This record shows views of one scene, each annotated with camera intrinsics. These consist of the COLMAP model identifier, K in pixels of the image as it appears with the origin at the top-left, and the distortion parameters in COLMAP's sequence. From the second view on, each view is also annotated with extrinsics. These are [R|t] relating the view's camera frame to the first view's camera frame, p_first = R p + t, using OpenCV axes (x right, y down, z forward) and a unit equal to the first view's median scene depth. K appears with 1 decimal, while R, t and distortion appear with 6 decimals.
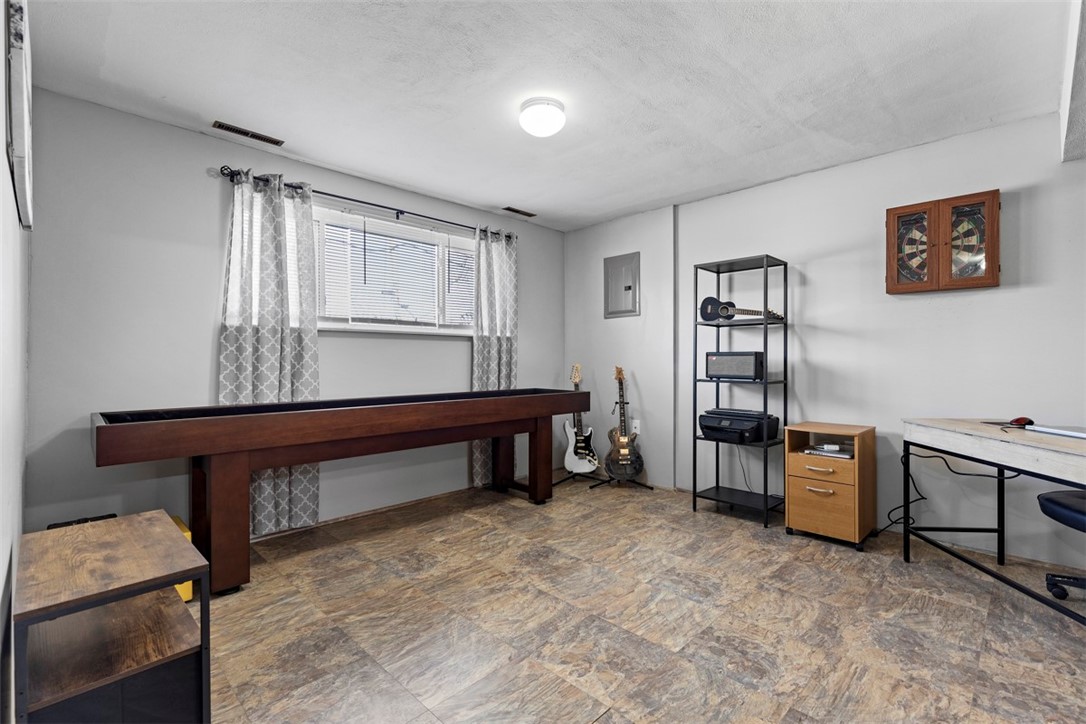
lens RADIAL K [[494.4, 0, 543.0], [0, 494.4, 360.5], [0, 0, 1]] dist [0.010562, -0.002539]
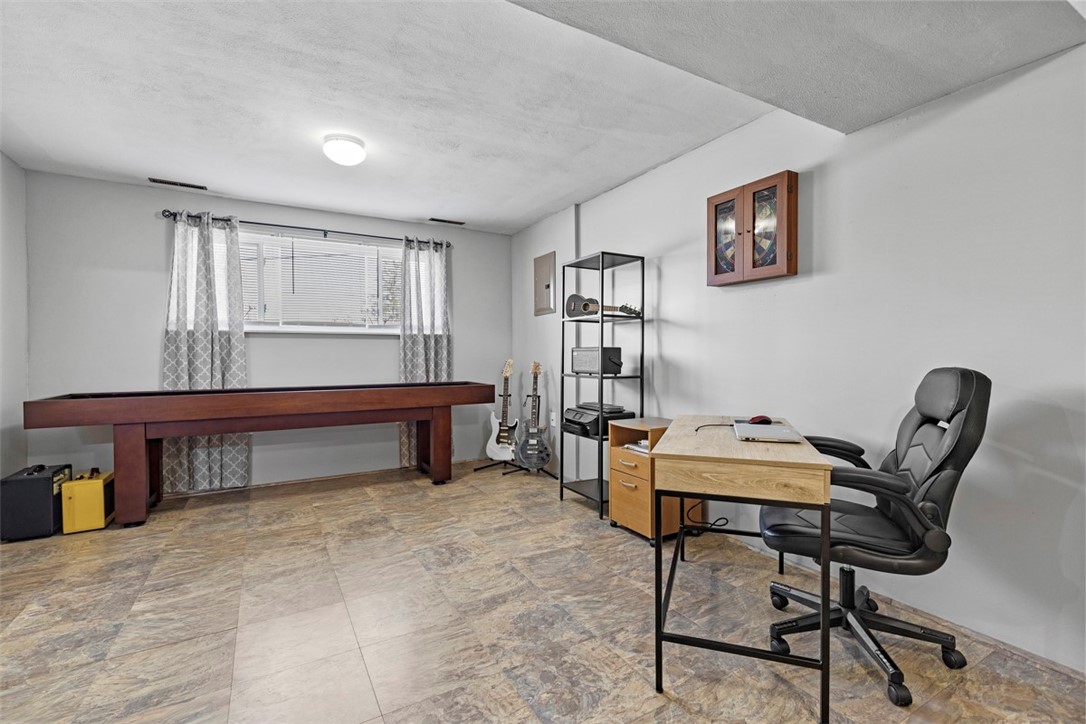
lens RADIAL K [[494.4, 0, 550.7], [0, 494.4, 361.8], [0, 0, 1]] dist [0.010562, -0.002539]
pose [[0.964064, 0.001128, -0.265667, 0.650430], [0.002493, 0.999909, 0.013290, -0.001732], [0.265658, -0.013475, 0.963973, -0.008504]]
